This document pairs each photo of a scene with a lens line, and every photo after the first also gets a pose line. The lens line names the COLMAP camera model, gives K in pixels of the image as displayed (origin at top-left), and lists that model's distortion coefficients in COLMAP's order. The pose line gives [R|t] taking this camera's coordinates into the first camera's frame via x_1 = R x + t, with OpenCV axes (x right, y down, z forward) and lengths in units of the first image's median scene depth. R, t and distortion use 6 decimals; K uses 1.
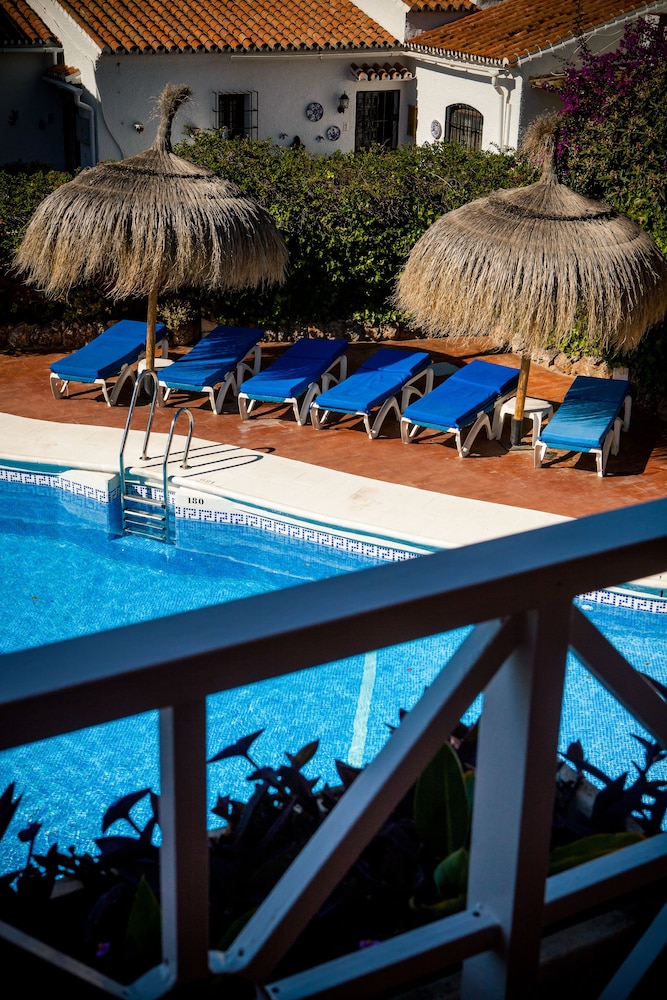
lens RADIAL K [[1459.2, 0, 333.5], [0, 1459.2, 500.0], [0, 0, 1]] dist [0.035233, 0.030290]
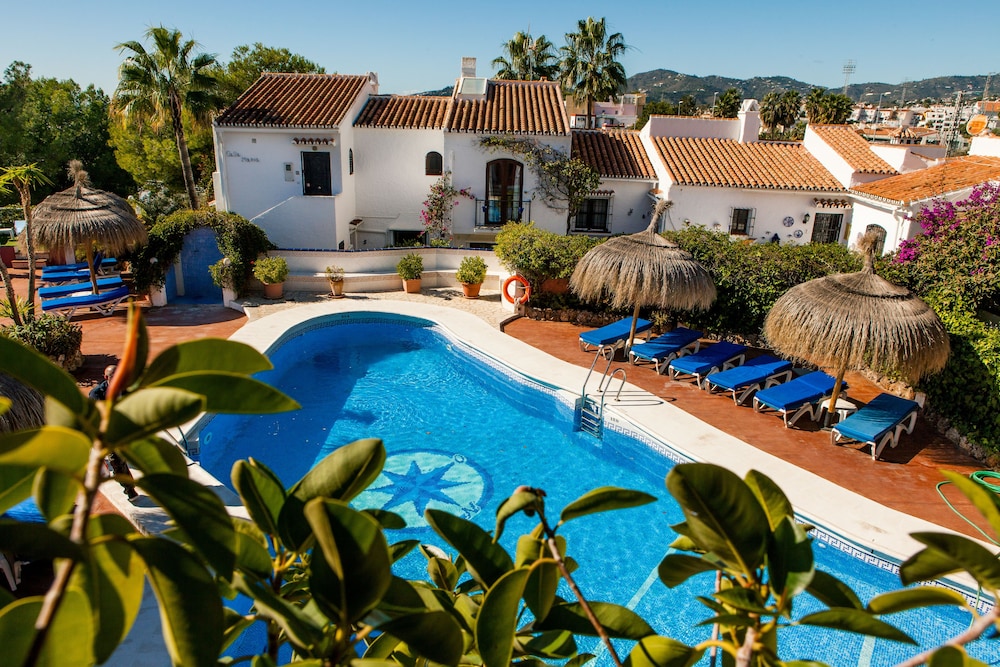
lens RADIAL K [[676.9, 0, 500.0], [0, 676.9, 333.5], [0, 0, 1]] dist [-0.032931, 0.021850]
pose [[0.873221, 0.159036, -0.460644, 0.132458], [-0.195610, 0.980146, -0.032416, -0.043537], [0.446343, 0.118413, 0.886993, 0.155441]]
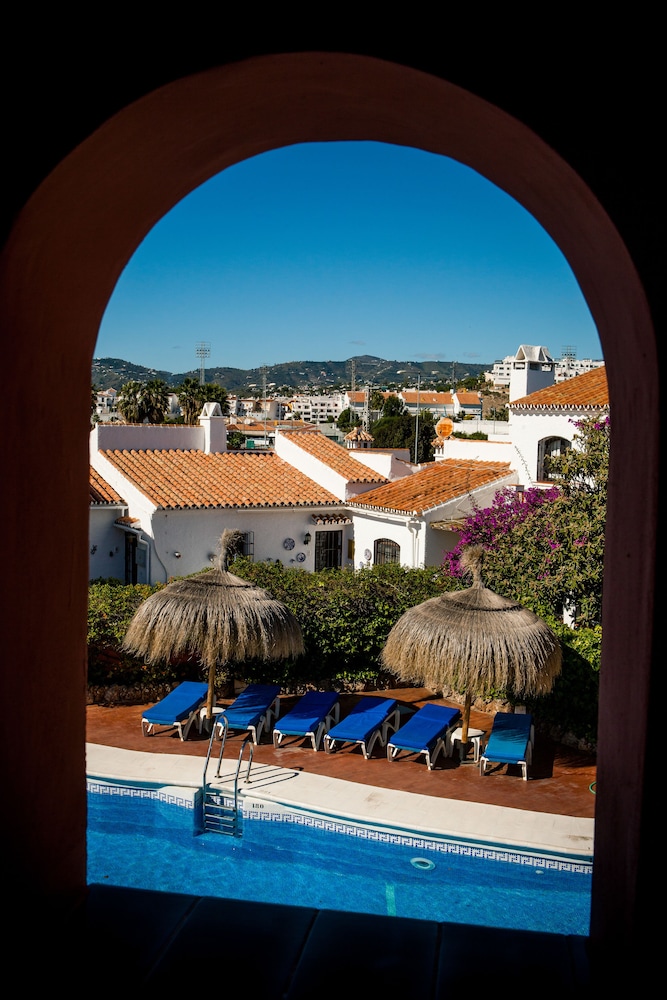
lens RADIAL K [[985.7, 0, 333.5], [0, 985.7, 500.0], [0, 0, 1]] dist [-0.070445, 0.012384]
pose [[0.996300, -0.004953, 0.085796, -0.088616], [0.030265, 0.954601, -0.296345, 0.000729], [-0.080434, 0.297845, 0.951220, -0.015162]]
